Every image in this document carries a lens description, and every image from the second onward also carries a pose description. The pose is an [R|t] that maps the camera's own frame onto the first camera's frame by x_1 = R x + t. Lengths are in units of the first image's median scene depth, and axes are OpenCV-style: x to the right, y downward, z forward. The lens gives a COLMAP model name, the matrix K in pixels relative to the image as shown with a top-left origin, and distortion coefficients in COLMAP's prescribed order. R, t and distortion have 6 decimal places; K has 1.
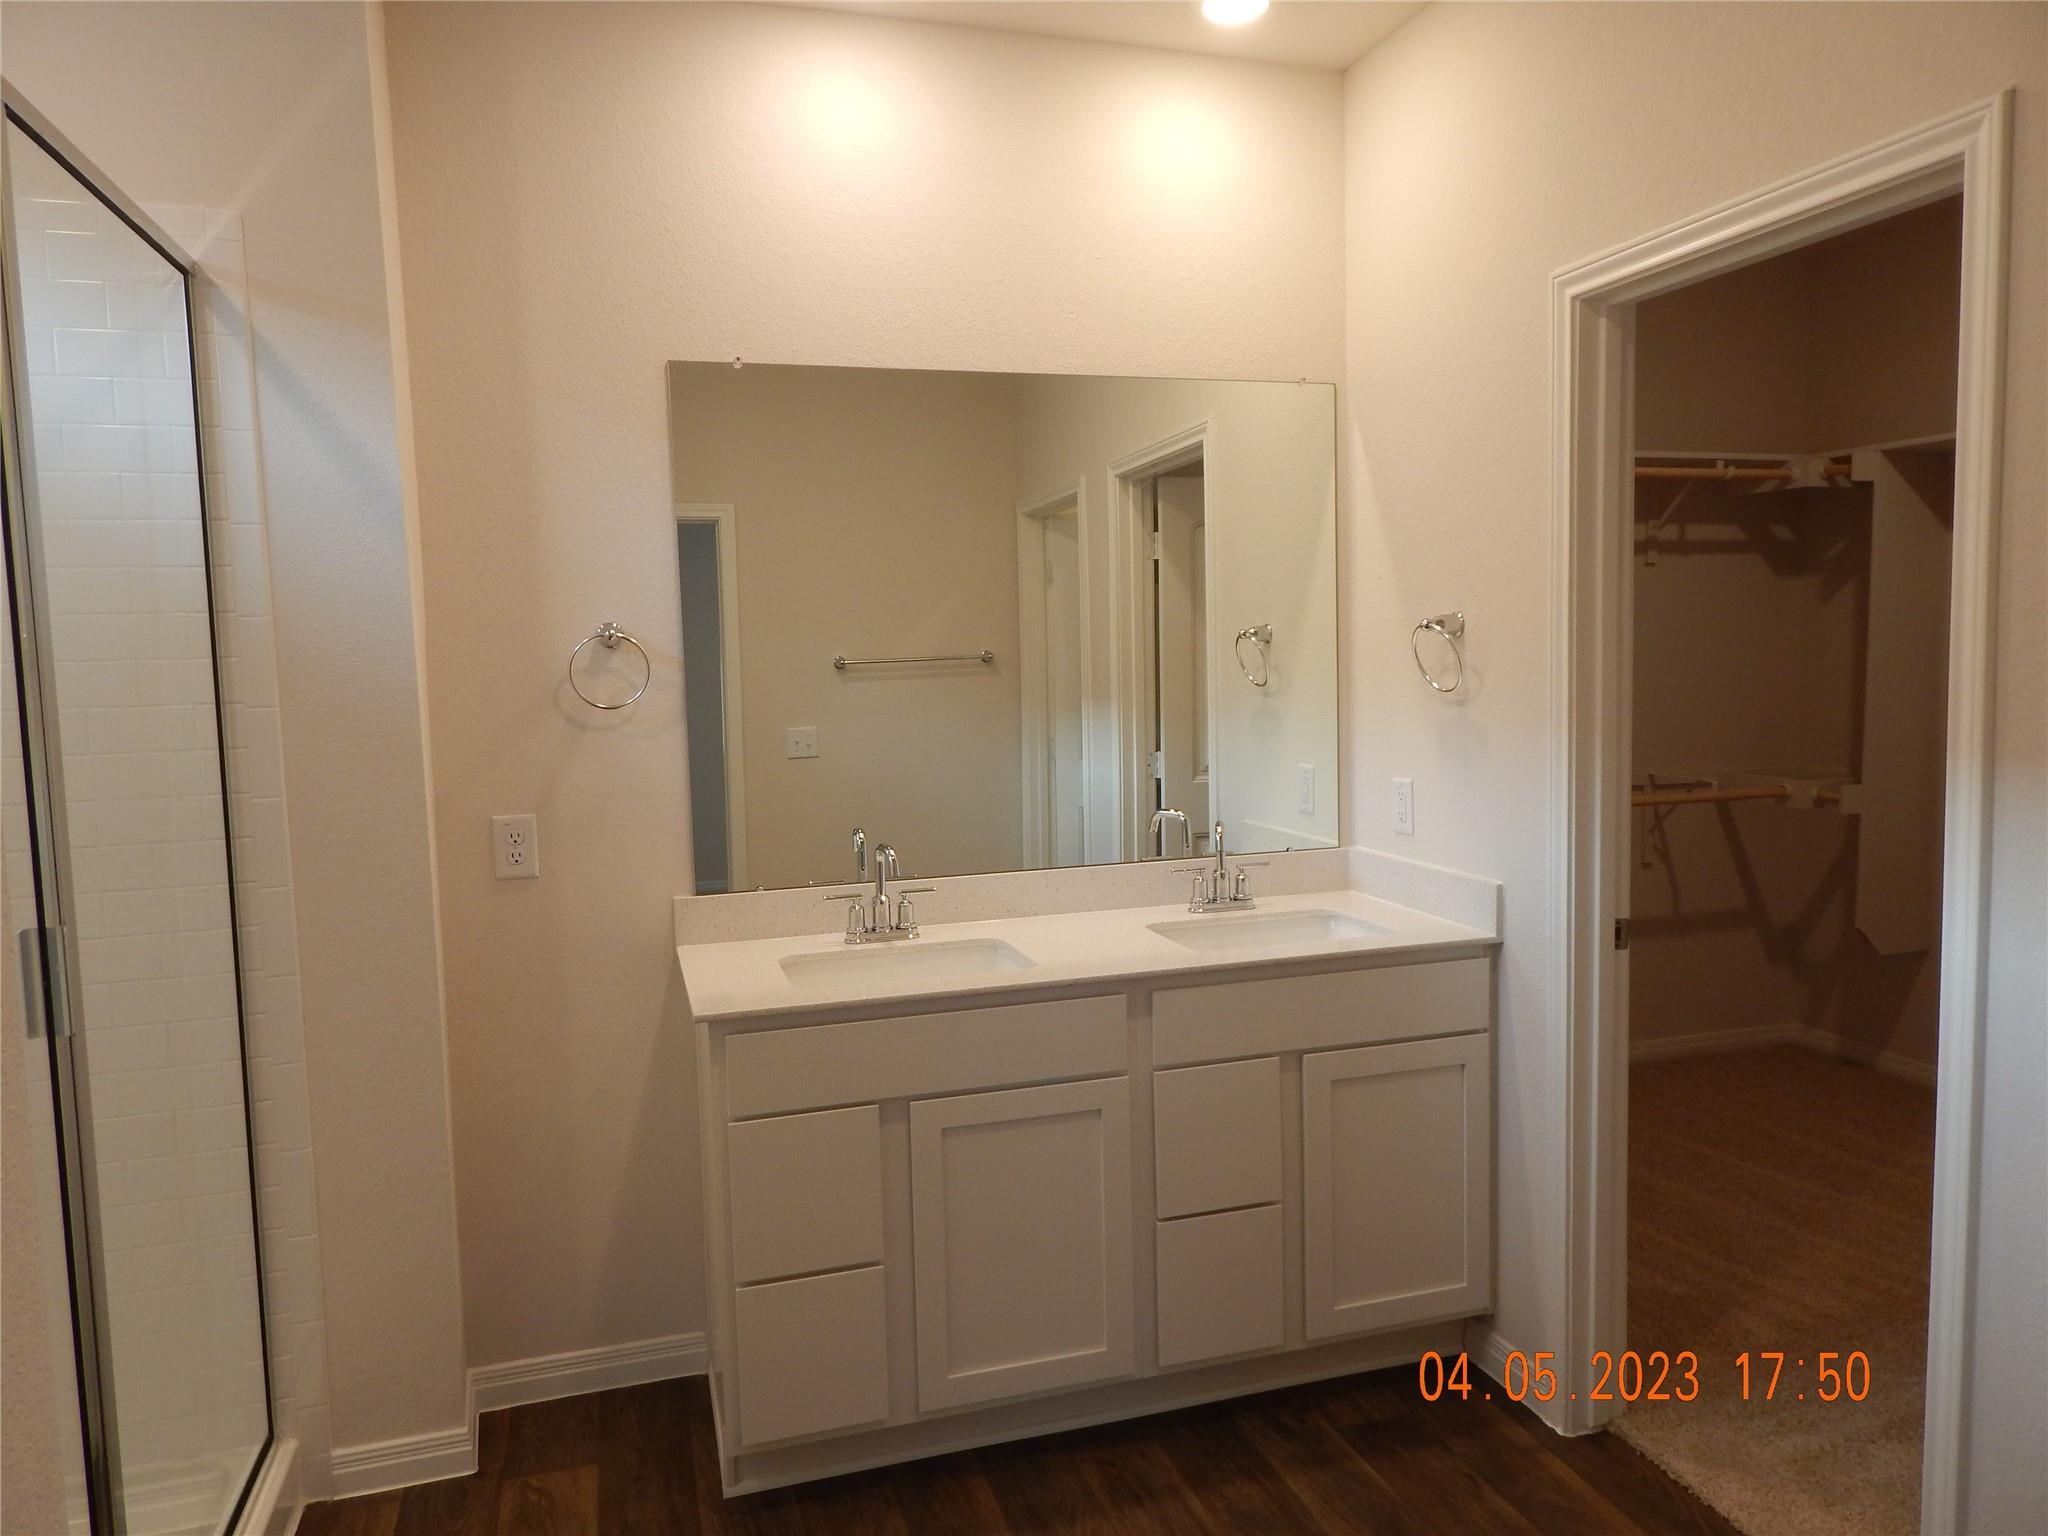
lens RADIAL K [[1364.1, 0, 1019.1], [0, 1364.1, 769.5], [0, 0, 1]] dist [0.006644, -0.003549]
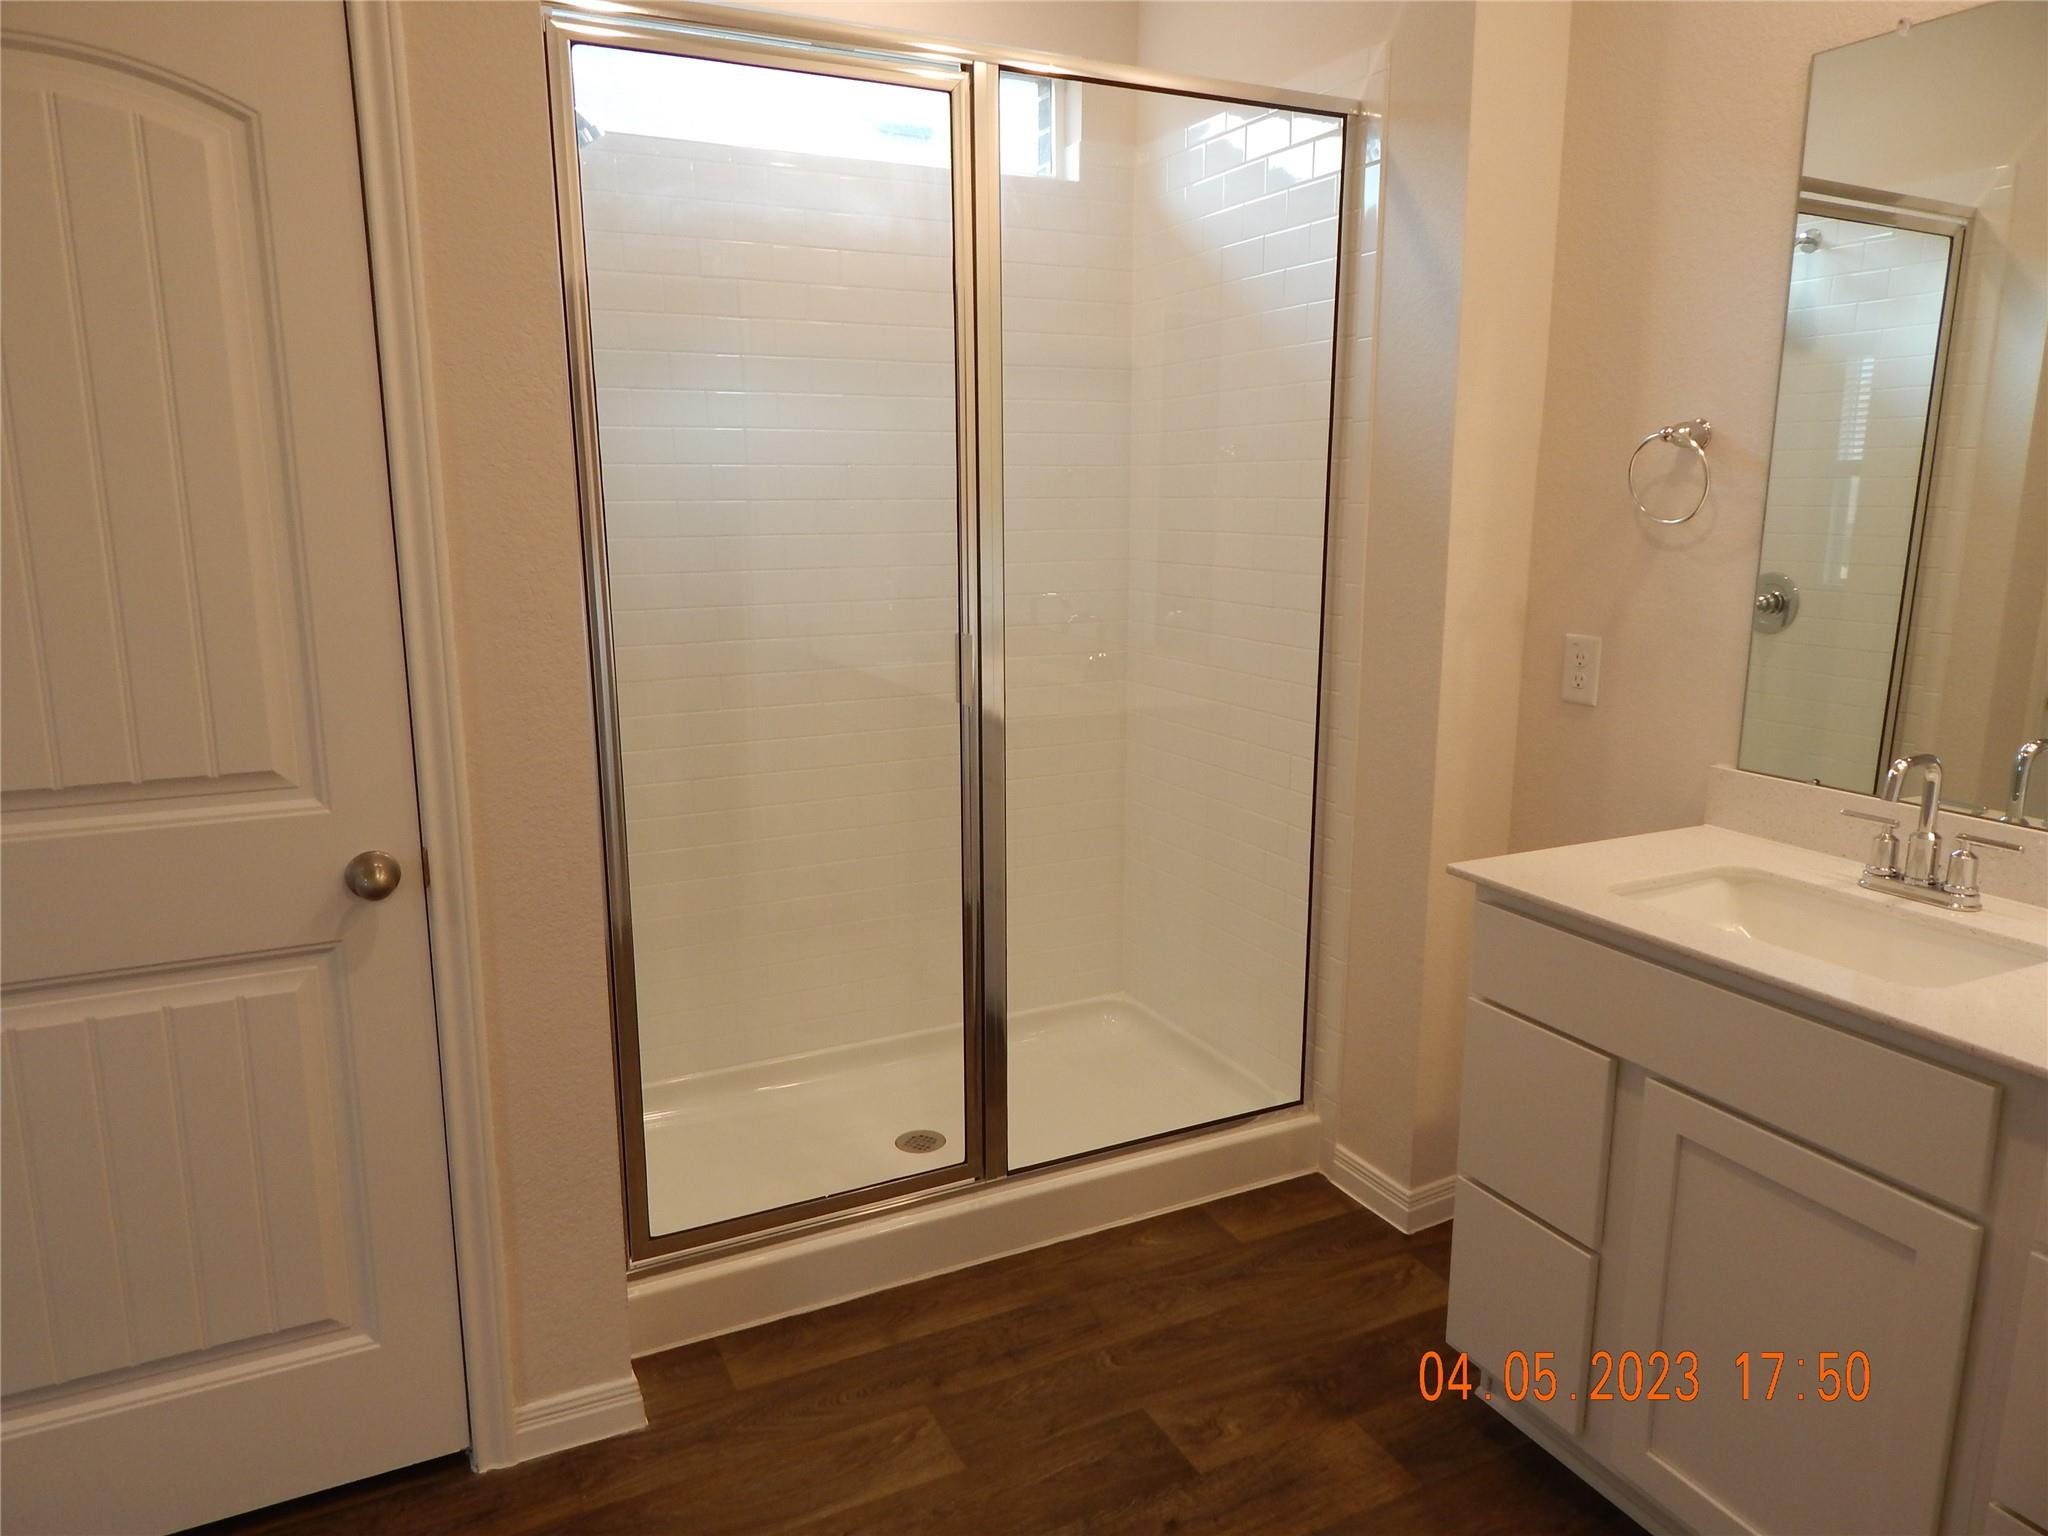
lens RADIAL K [[1364.1, 0, 1018.4], [0, 1364.1, 767.5], [0, 0, 1]] dist [0.006644, -0.003549]
pose [[0.155456, 0.222343, -0.962495, 0.480582], [-0.092770, 0.973320, 0.209860, -0.038139], [0.983477, 0.056667, 0.171935, 0.468977]]
